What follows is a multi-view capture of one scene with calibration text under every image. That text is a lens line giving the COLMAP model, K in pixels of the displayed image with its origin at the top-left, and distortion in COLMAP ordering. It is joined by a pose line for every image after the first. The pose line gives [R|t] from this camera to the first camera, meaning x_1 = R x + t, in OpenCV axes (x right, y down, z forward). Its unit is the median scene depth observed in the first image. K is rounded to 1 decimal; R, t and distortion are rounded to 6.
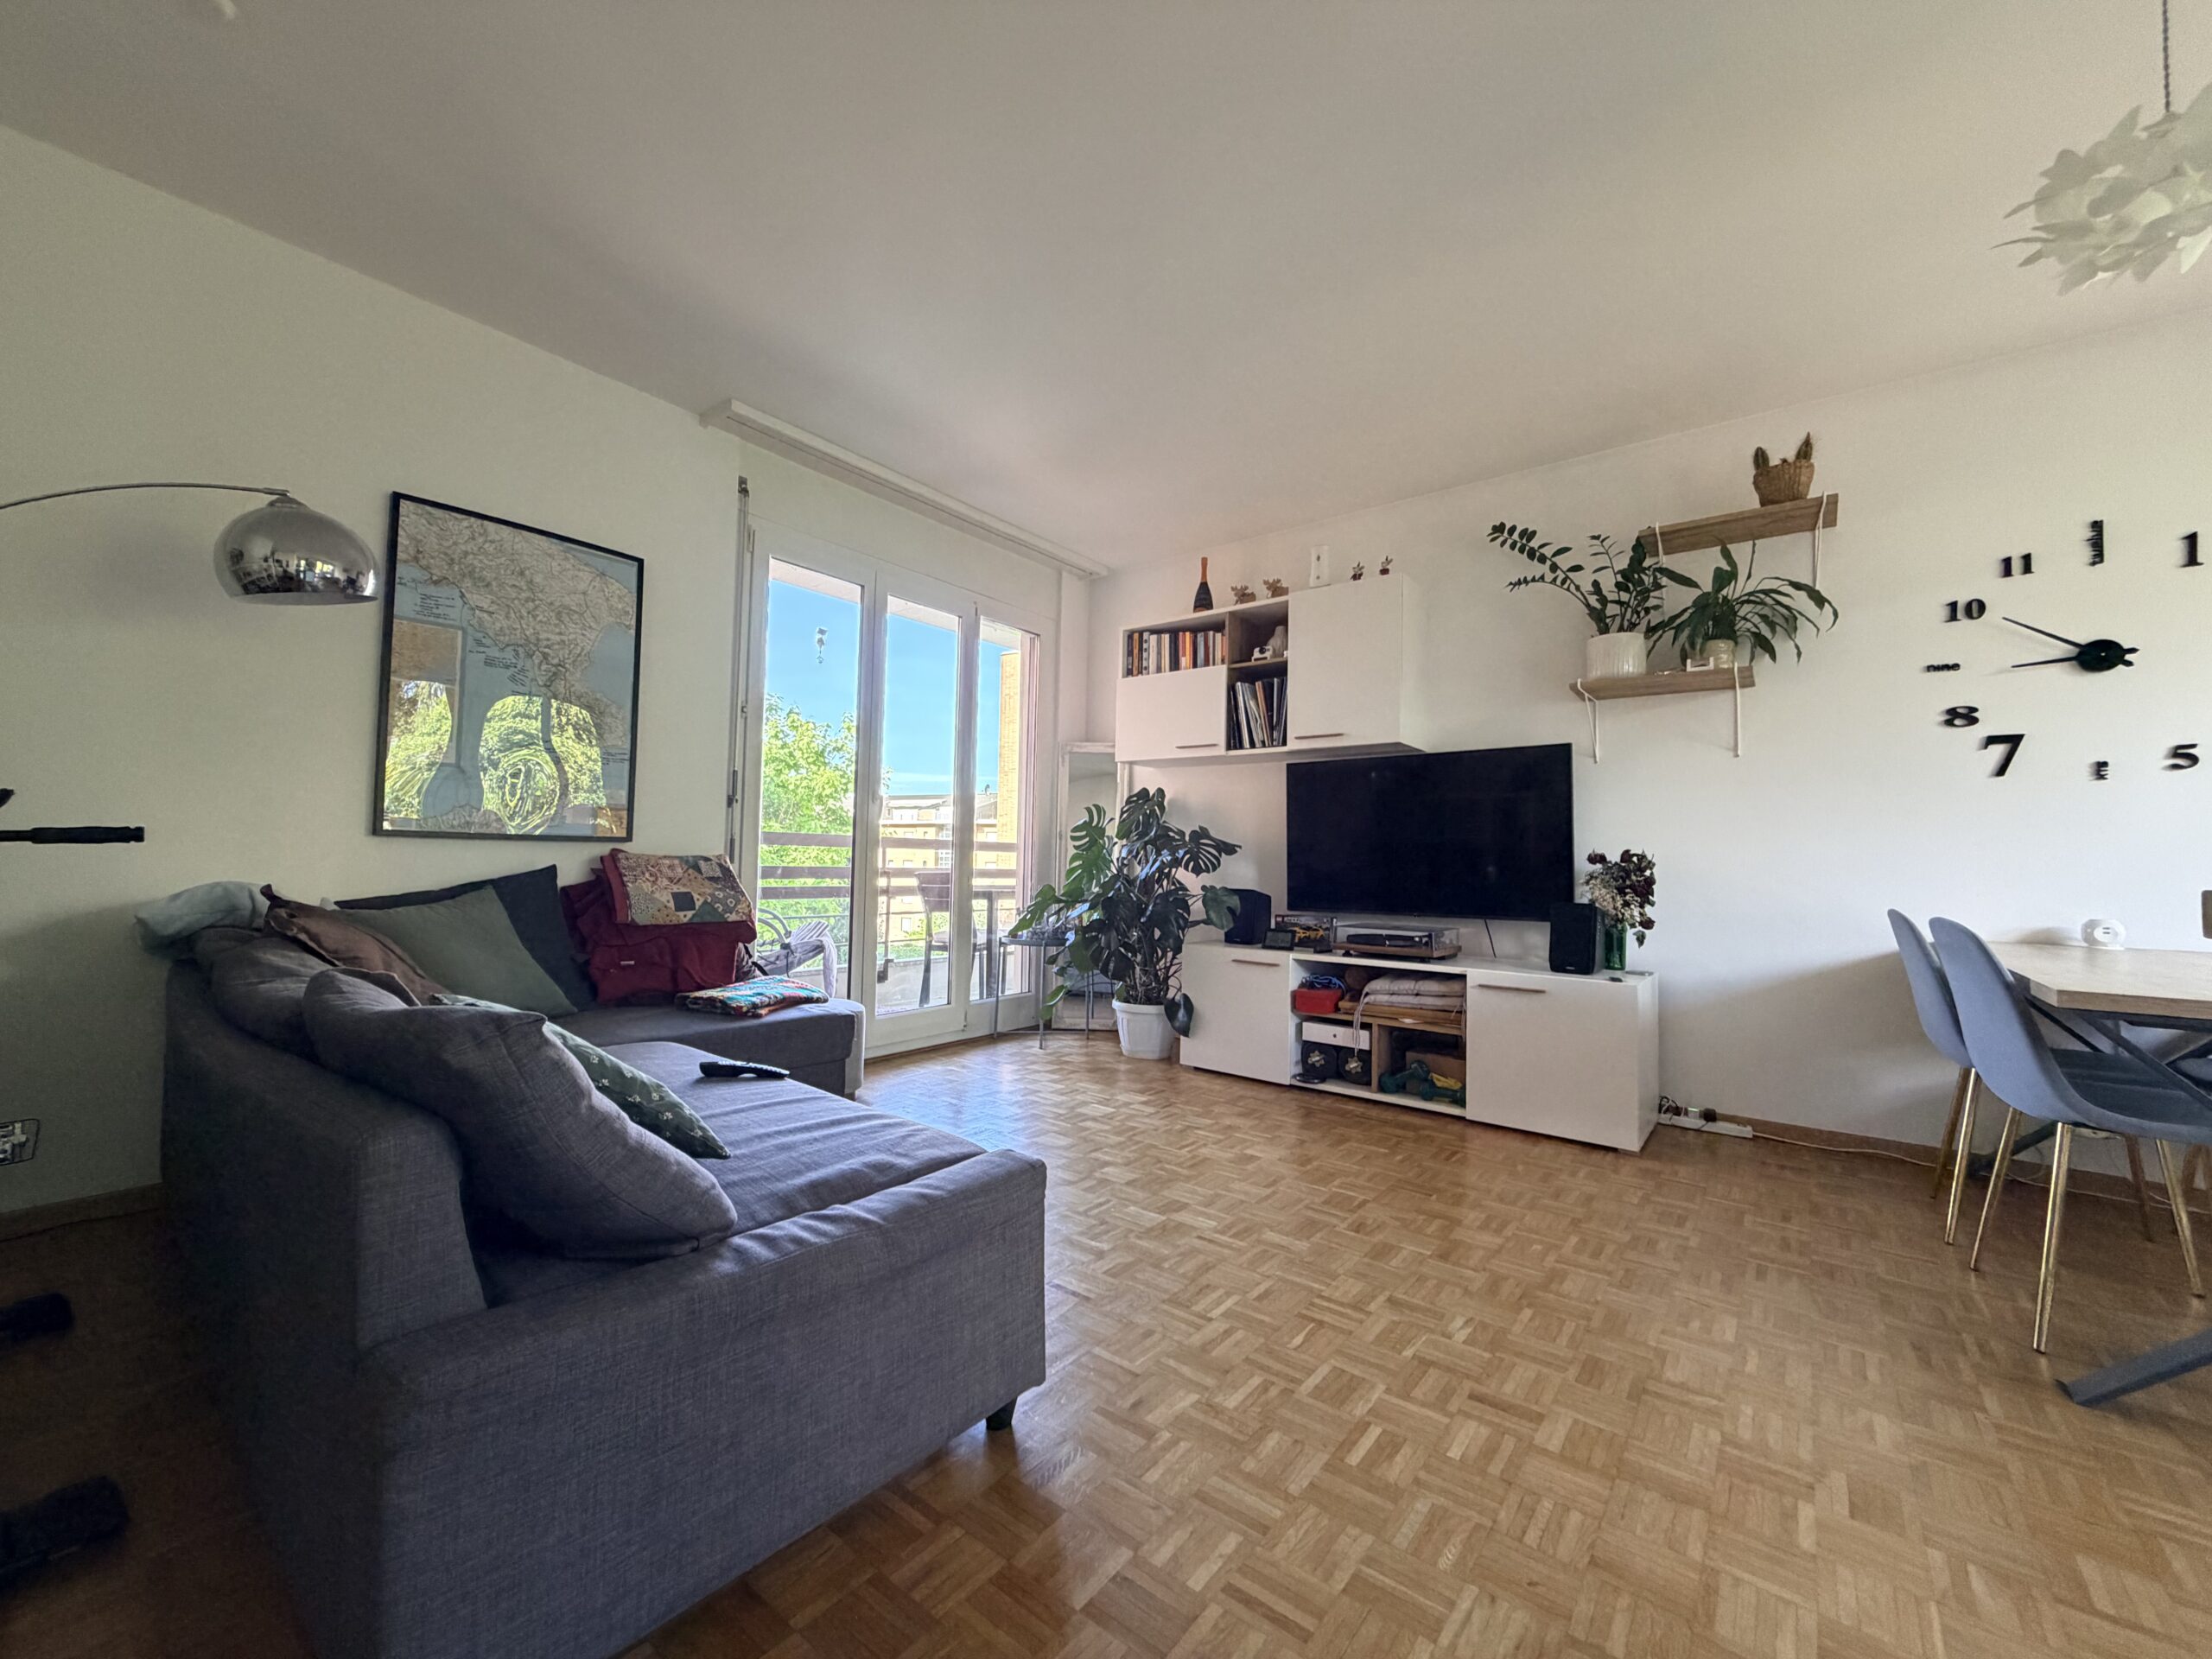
lens RADIAL K [[880.7, 0, 1101.7], [0, 880.7, 827.1], [0, 0, 1]] dist [-0.001910, -0.000260]
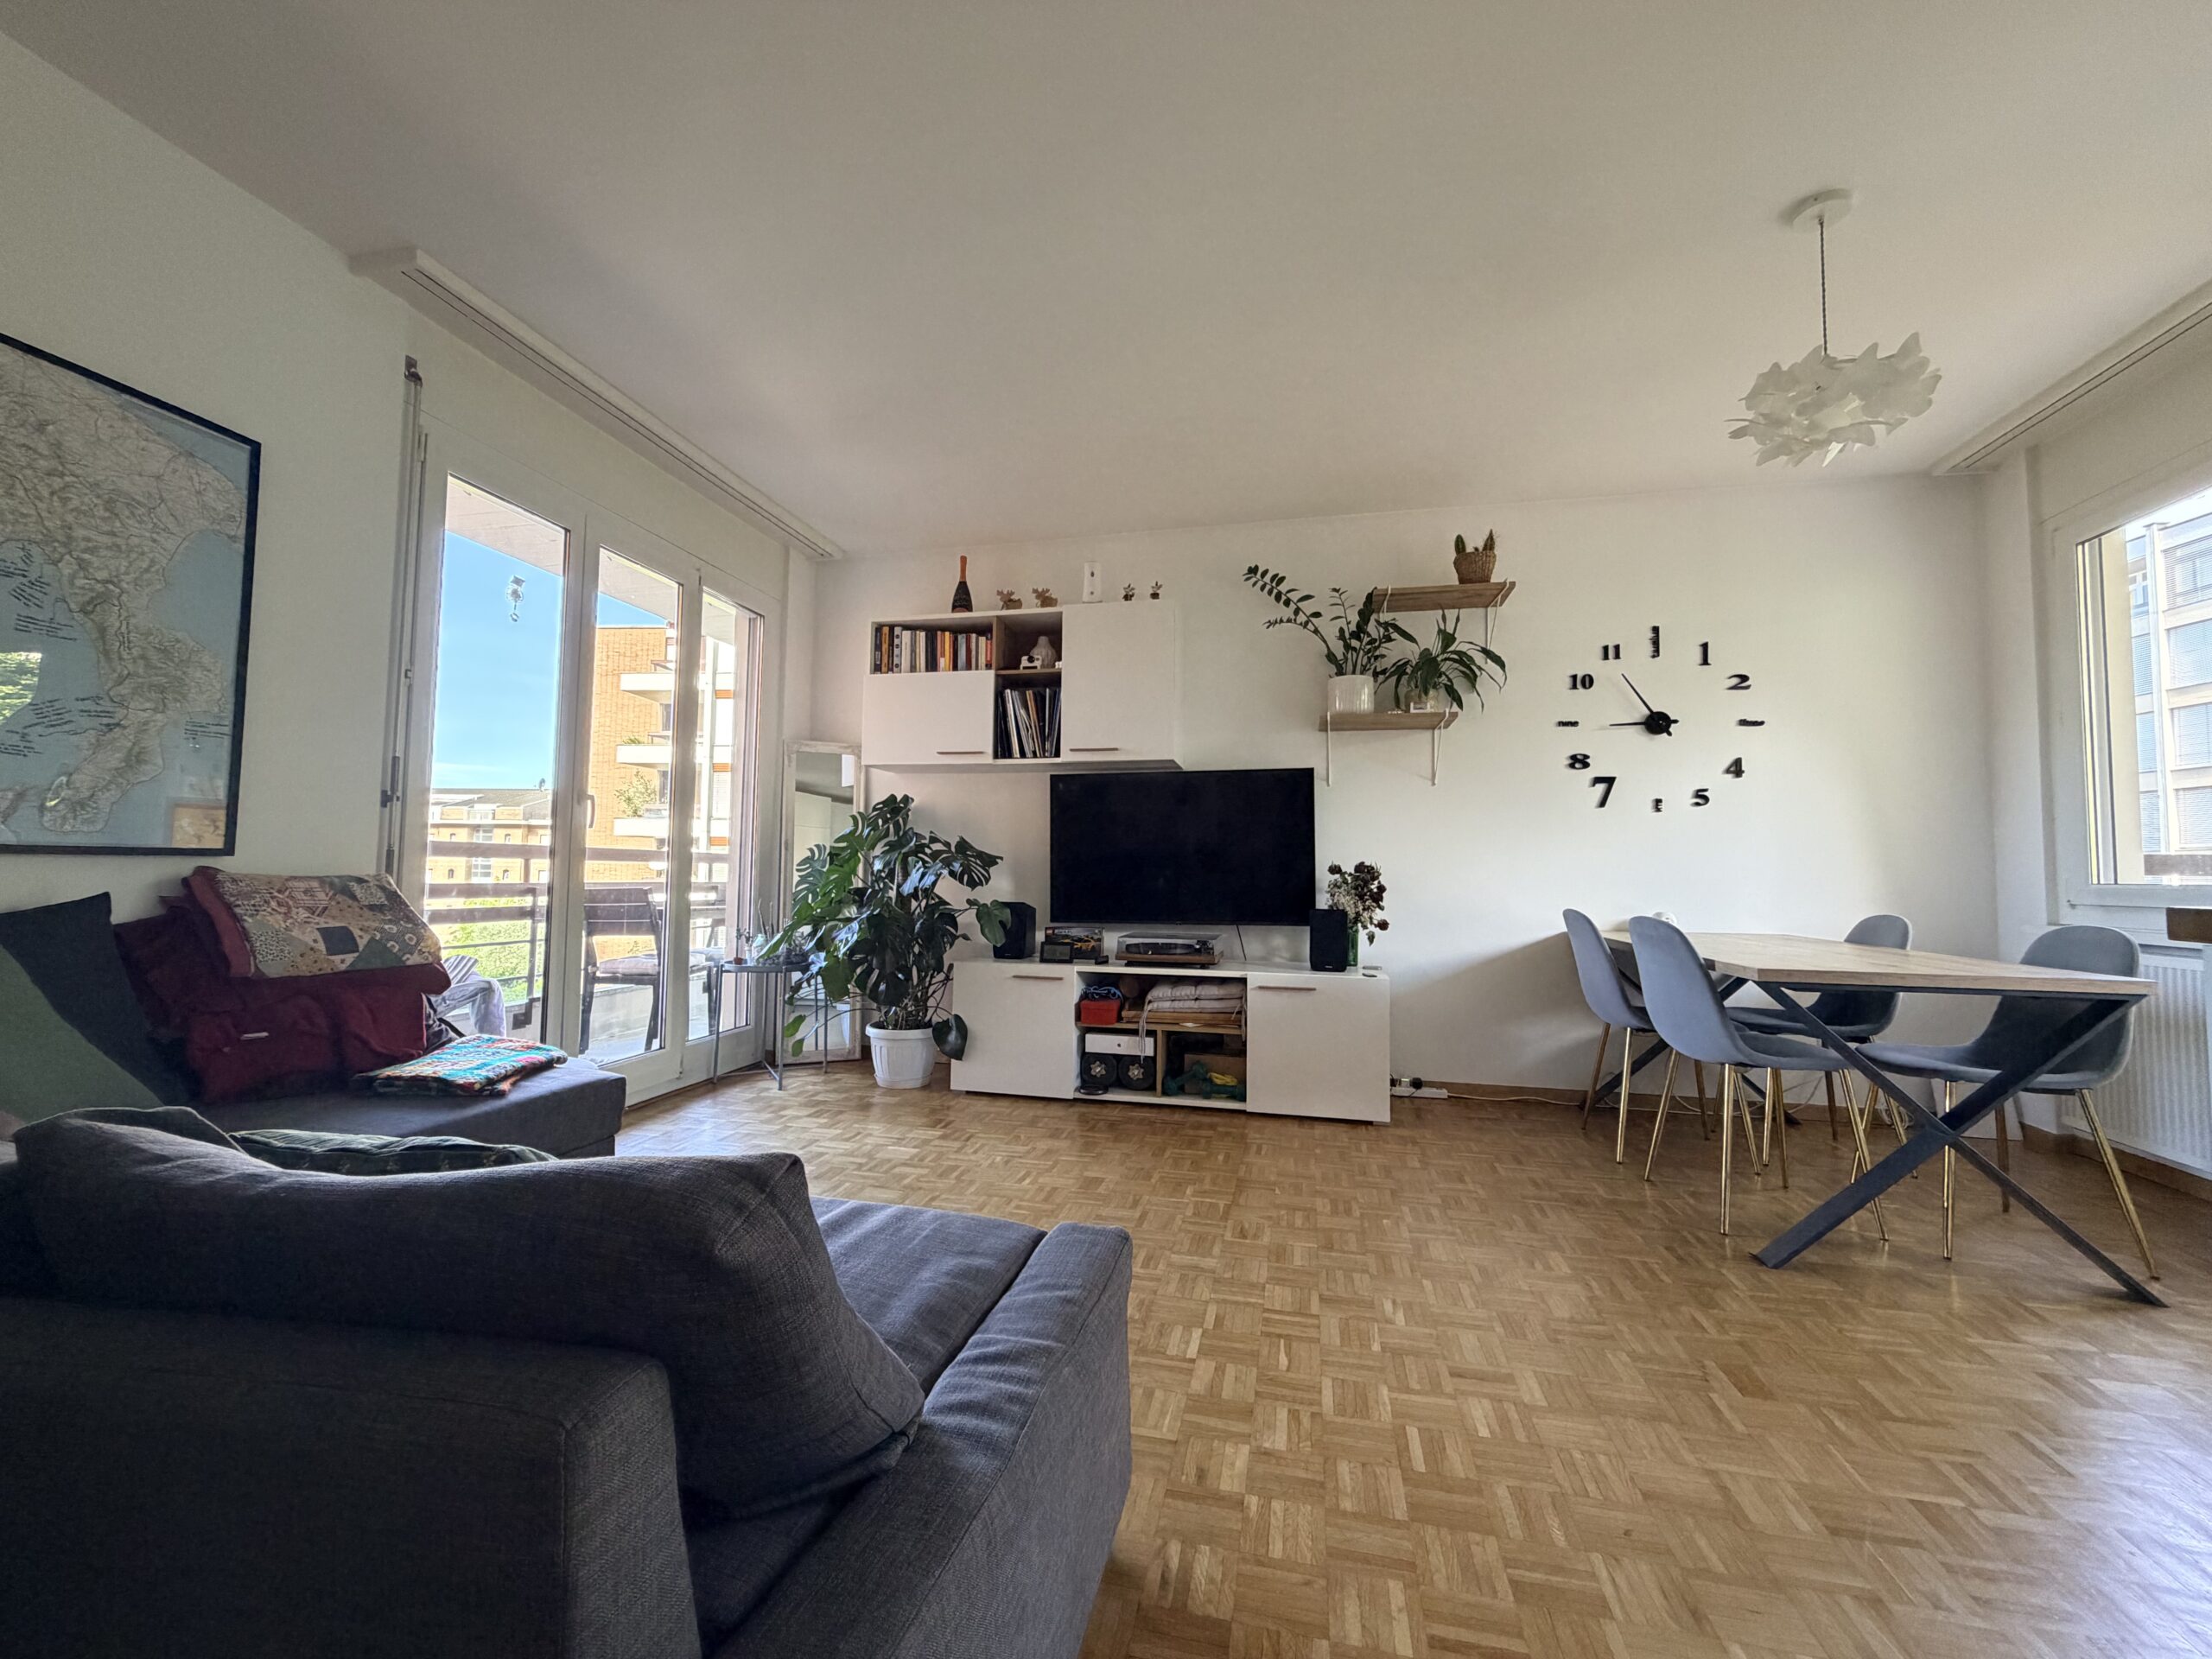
lens RADIAL K [[880.7, 0, 1123.5], [0, 880.7, 827.3], [0, 0, 1]] dist [-0.001910, -0.000260]
pose [[0.902433, 0.014162, 0.430598, -0.199102], [-0.011268, 0.999894, -0.009270, -0.006055], [-0.430684, 0.003513, 0.902496, 0.090759]]
